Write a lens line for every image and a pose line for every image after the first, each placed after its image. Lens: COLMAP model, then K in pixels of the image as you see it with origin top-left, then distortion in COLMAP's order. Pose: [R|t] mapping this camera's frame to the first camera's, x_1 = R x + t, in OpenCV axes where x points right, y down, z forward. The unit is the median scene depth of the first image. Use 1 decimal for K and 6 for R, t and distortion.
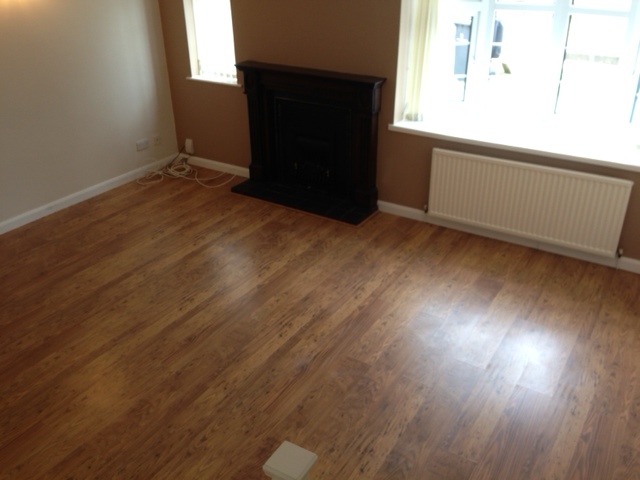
lens RADIAL K [[584.8, 0, 320.0], [0, 584.8, 240.0], [0, 0, 1]] dist [0.138156, -0.240748]
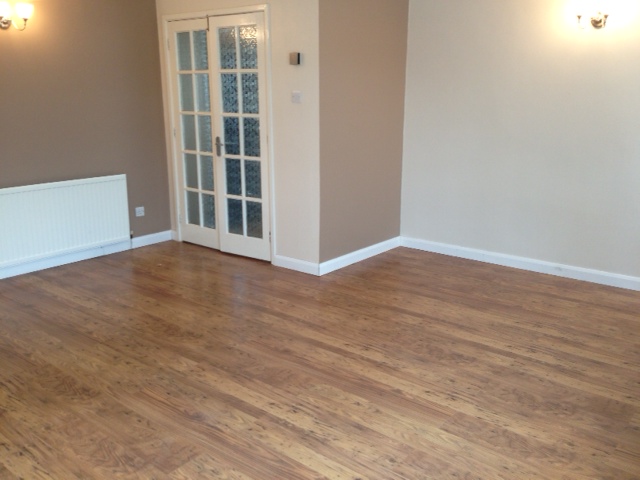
lens RADIAL K [[584.8, 0, 320.0], [0, 584.8, 240.0], [0, 0, 1]] dist [0.138156, -0.240748]
pose [[-0.110807, 0.258986, -0.959504, 0.565397], [-0.459126, 0.842913, 0.280537, -0.239412], [0.881434, 0.471619, 0.025506, 0.895831]]
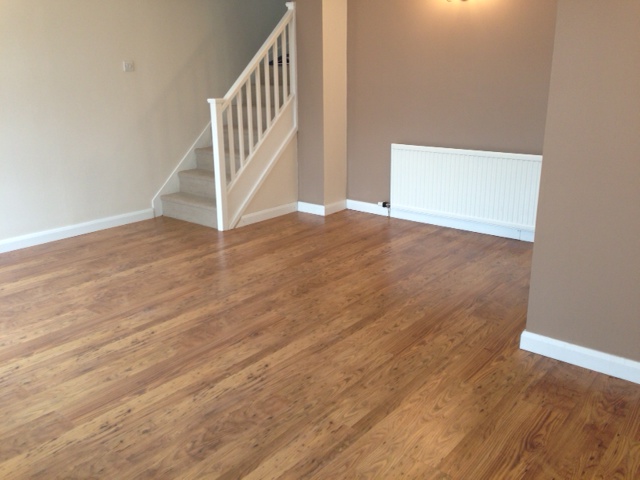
lens RADIAL K [[584.8, 0, 320.0], [0, 584.8, 240.0], [0, 0, 1]] dist [0.138156, -0.240748]
pose [[-0.992171, -0.012198, 0.124289, -0.397767], [0.077545, 0.719954, 0.689676, -0.491075], [-0.097895, 0.693915, -0.713372, 1.434825]]
